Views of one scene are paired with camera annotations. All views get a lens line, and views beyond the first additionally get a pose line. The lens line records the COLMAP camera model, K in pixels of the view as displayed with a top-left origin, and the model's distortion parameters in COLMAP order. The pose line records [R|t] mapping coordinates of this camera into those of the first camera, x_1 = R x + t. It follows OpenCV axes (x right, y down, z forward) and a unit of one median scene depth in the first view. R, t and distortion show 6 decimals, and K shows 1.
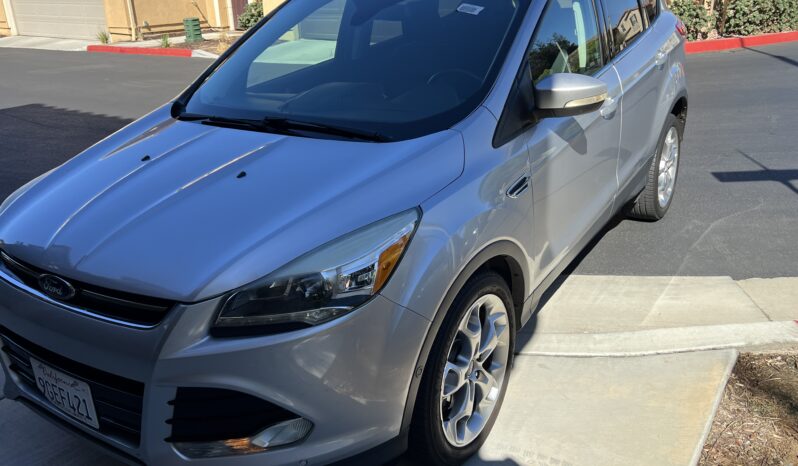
lens RADIAL K [[658.4, 0, 386.1], [0, 658.4, 233.7], [0, 0, 1]] dist [0.051503, -0.056344]
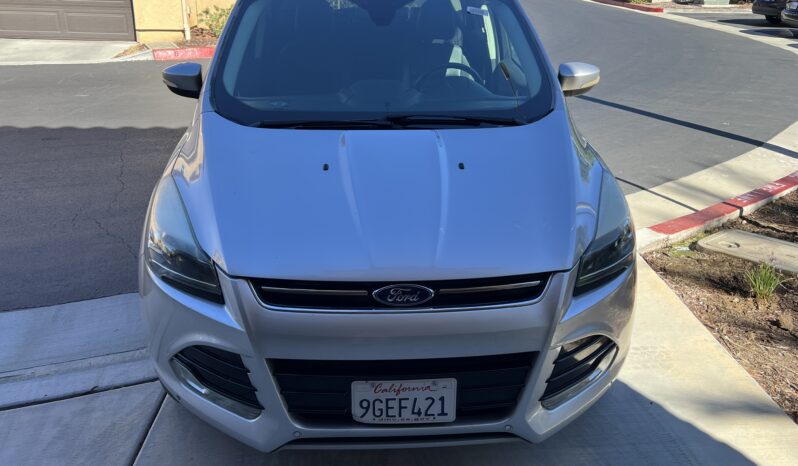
lens RADIAL K [[658.4, 0, 393.4], [0, 658.4, 232.1], [0, 0, 1]] dist [0.051503, -0.056344]
pose [[0.802743, -0.181754, 0.567952, -0.827722], [0.178031, 0.982029, 0.062638, -0.061011], [-0.569130, 0.050831, 0.820675, 0.153303]]
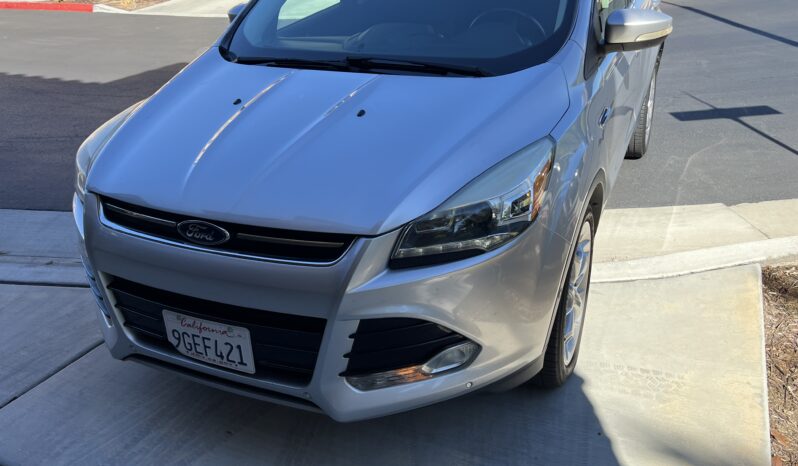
lens RADIAL K [[658.4, 0, 393.8], [0, 658.4, 238.0], [0, 0, 1]] dist [0.051503, -0.056344]
pose [[0.985940, -0.061512, 0.155367, -0.292621], [0.051267, 0.996291, 0.069108, 0.027859], [-0.159042, -0.060171, 0.985436, 0.006434]]
